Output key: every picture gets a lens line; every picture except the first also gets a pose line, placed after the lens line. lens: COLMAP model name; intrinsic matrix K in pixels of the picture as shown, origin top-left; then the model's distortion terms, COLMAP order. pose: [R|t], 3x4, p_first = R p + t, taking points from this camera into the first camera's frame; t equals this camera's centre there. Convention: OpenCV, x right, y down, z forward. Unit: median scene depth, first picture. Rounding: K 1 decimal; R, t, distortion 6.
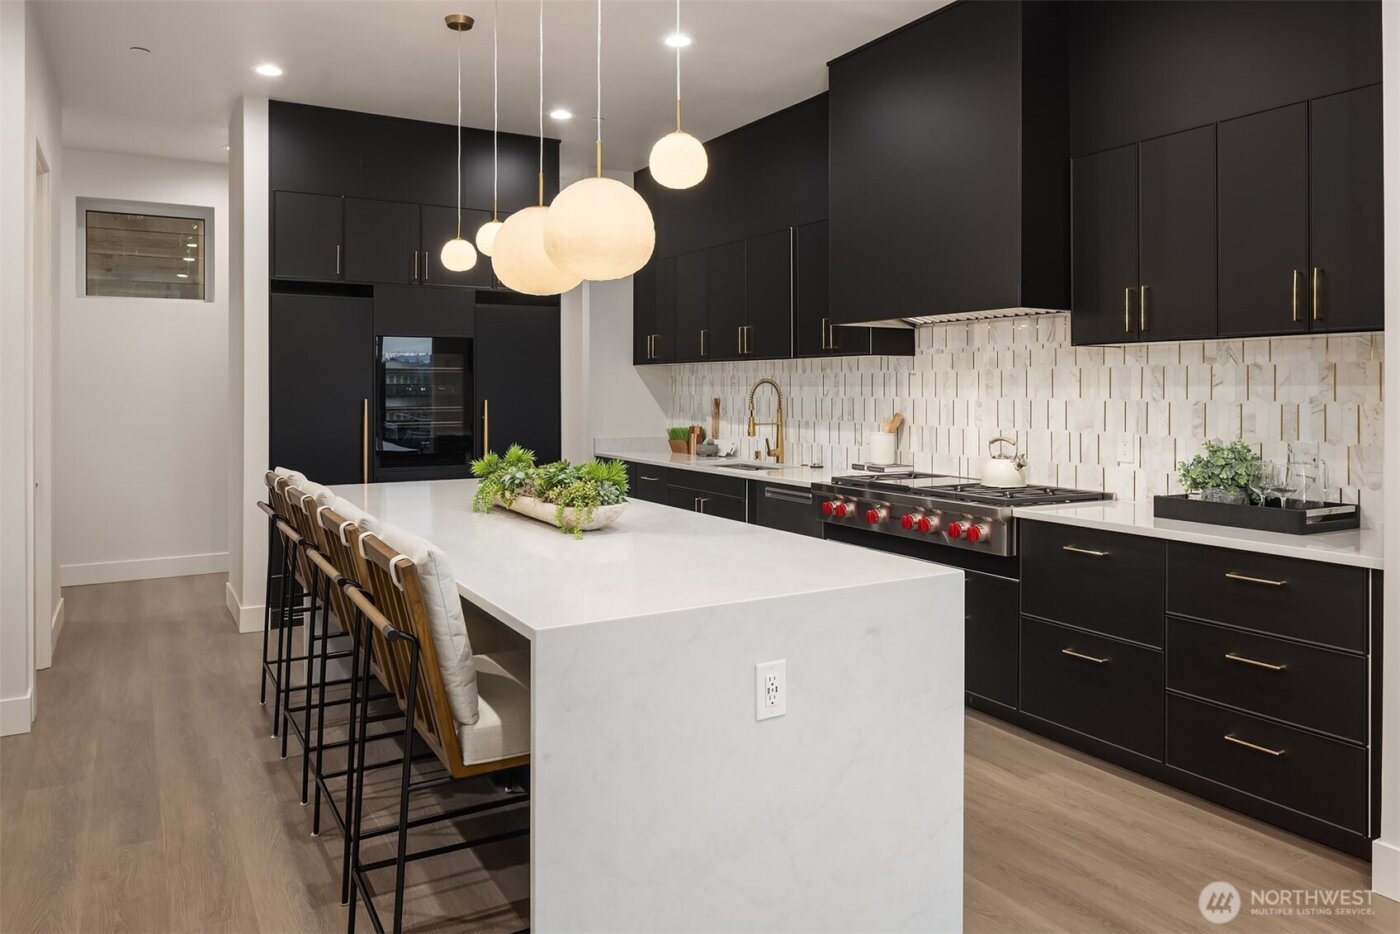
lens RADIAL K [[968.0, 0, 654.1], [0, 968.0, 393.2], [0, 0, 1]] dist [-0.001972, -0.004860]
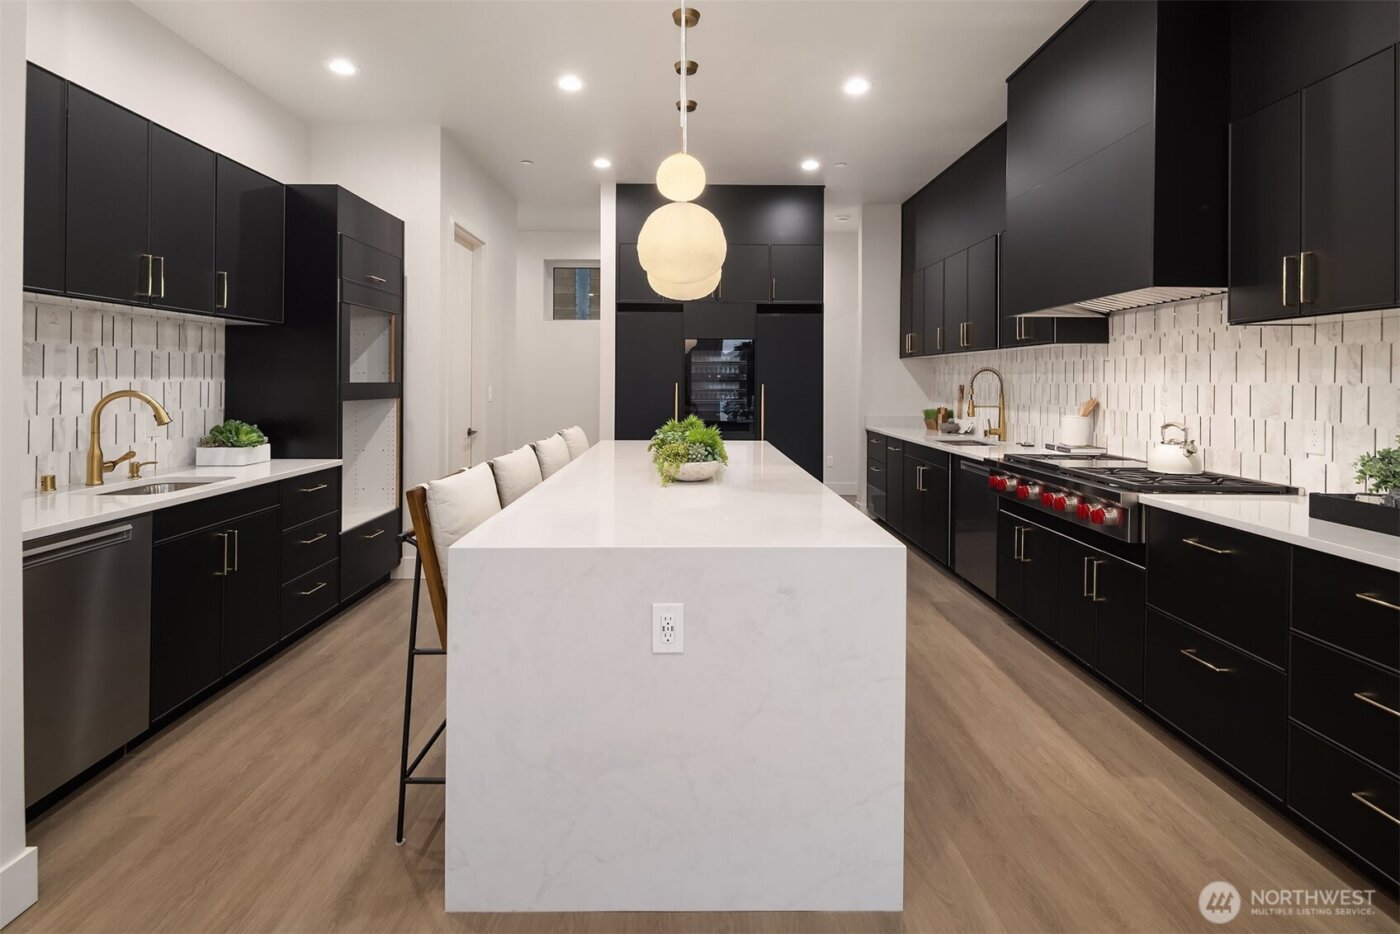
lens RADIAL K [[679.1, 0, 674.1], [0, 679.1, 381.9], [0, 0, 1]] dist [0.003744, -0.002247]
pose [[0.874110, 0.005010, -0.485702, 0.255854], [-0.007076, 0.999972, -0.002419, 0.009857], [0.485676, 0.005552, 0.874121, 0.153140]]
